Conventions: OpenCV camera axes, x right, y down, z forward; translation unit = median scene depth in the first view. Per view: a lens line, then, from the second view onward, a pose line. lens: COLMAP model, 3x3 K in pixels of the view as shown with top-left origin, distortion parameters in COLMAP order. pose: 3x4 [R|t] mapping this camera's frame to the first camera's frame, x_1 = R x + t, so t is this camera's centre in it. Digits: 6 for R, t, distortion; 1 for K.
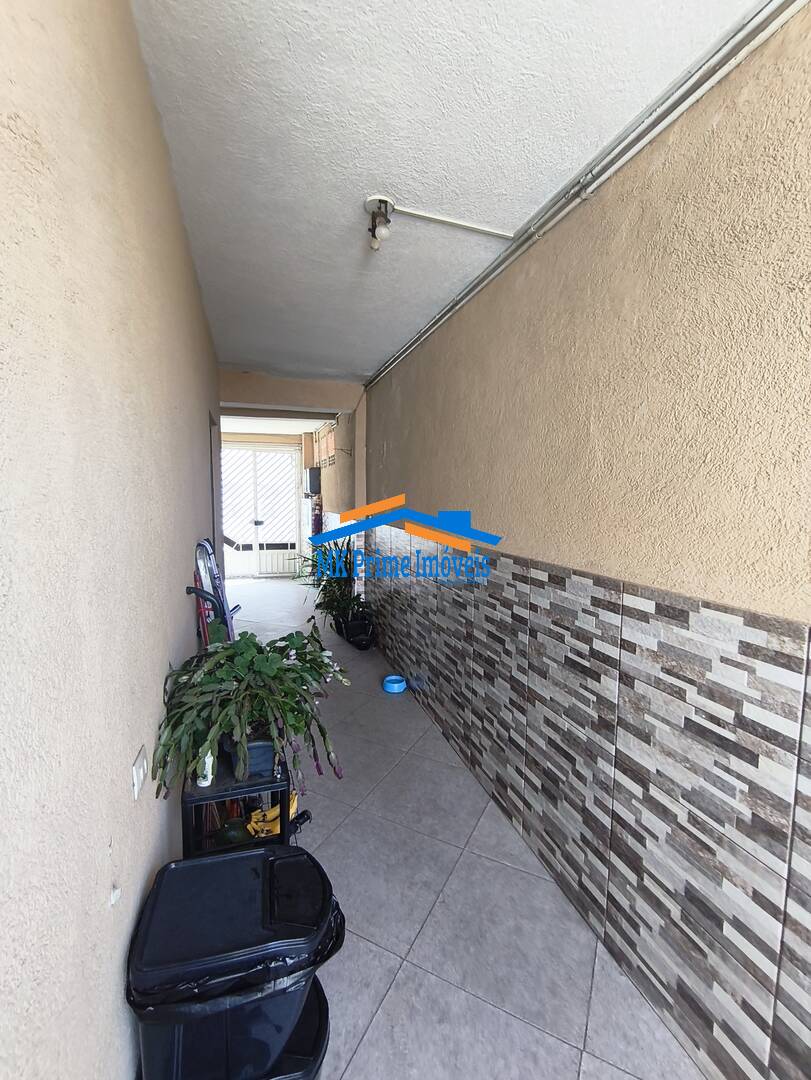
lens RADIAL K [[466.6, 0, 405.5], [0, 466.6, 540.0], [0, 0, 1]] dist [-0.000208, -0.000114]
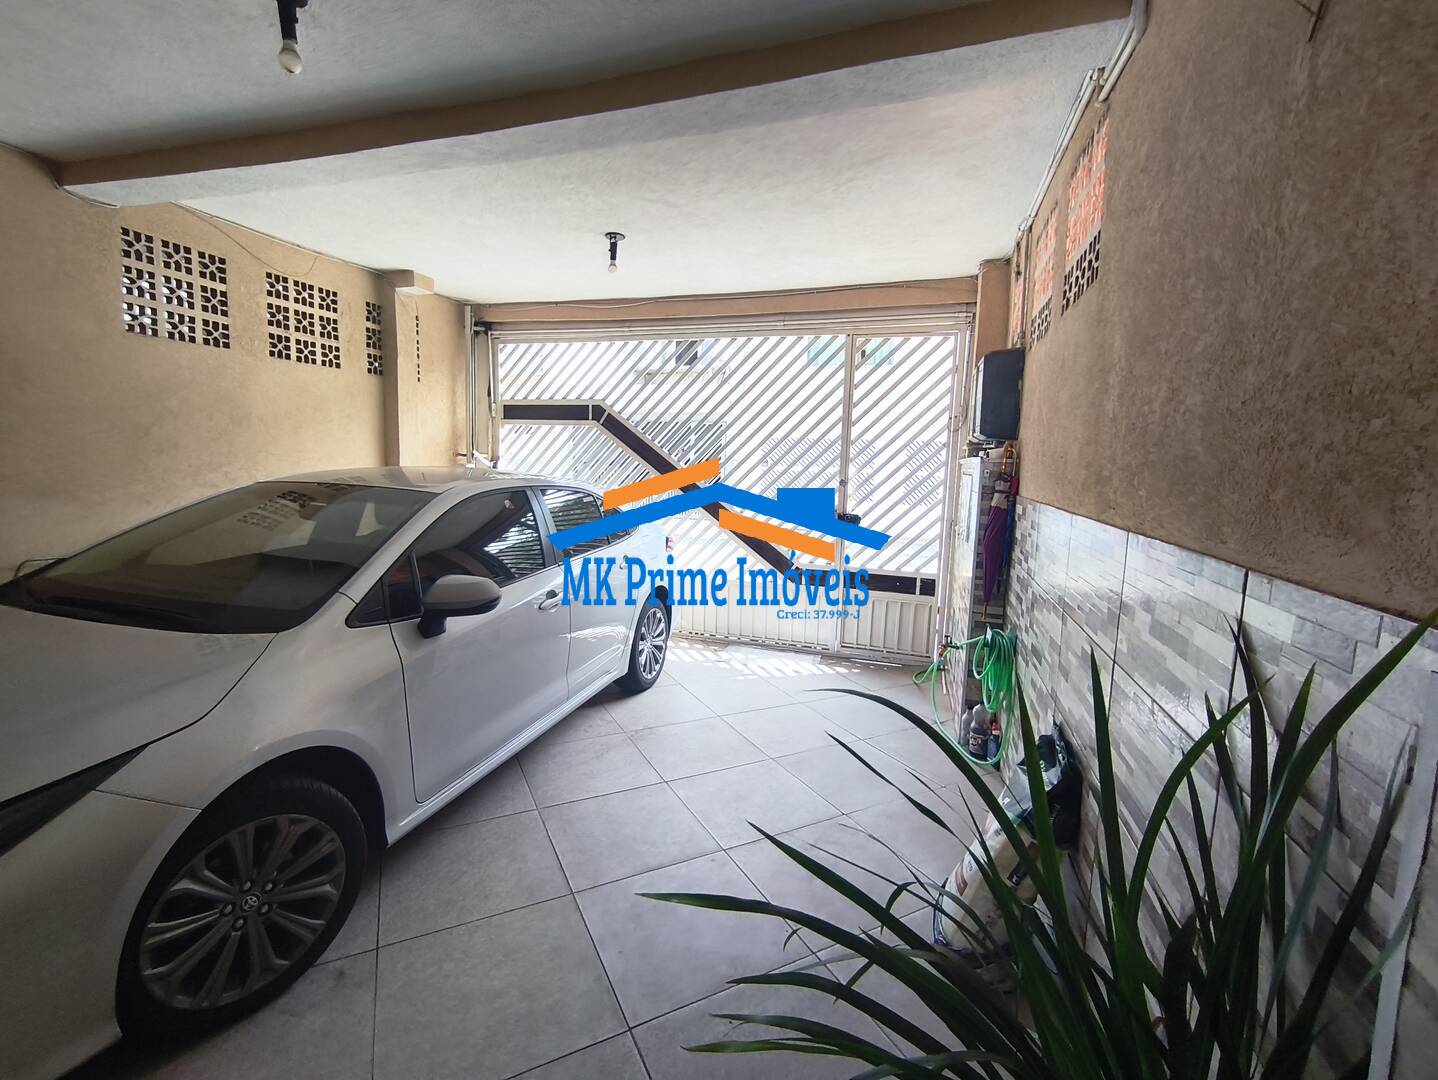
lens RADIAL K [[621.2, 0, 722.0], [0, 621.2, 528.6], [0, 0, 1]] dist [-0.000208, -0.000114]
pose [[0.798963, 0.079568, -0.596093, -0.087636], [-0.077957, 0.996548, 0.028533, -0.037495], [0.596305, 0.023673, 0.802409, 0.544254]]
